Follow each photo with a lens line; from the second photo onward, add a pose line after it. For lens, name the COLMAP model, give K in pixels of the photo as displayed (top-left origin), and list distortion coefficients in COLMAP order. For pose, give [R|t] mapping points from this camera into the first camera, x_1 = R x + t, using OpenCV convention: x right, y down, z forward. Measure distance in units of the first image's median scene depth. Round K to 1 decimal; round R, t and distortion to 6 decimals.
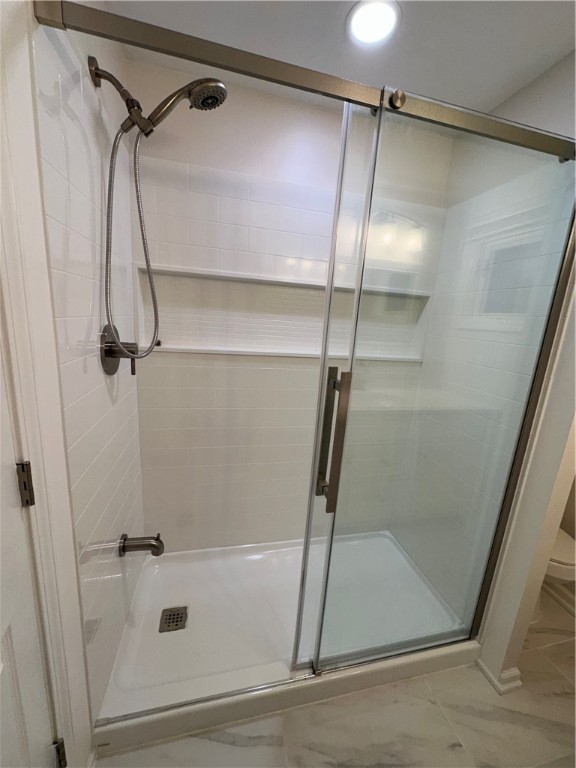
lens RADIAL K [[304.2, 0, 286.4], [0, 304.2, 382.1], [0, 0, 1]] dist [-0.002682, 0.000436]
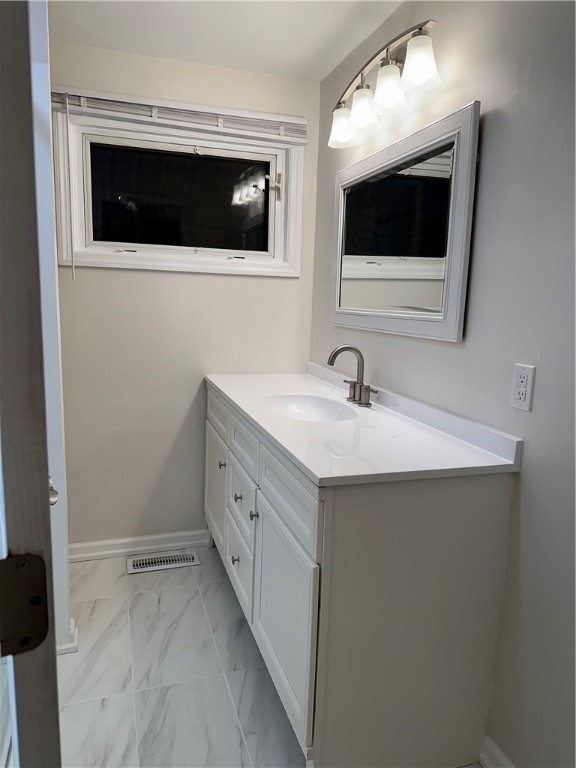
lens RADIAL K [[535.6, 0, 287.5], [0, 535.6, 382.4], [0, 0, 1]] dist [0.084323, -0.080111]
pose [[-0.088301, -0.230007, 0.969175, -0.769049], [0.176001, 0.954064, 0.242456, -0.043367], [-0.980422, 0.191985, -0.043764, 0.281179]]
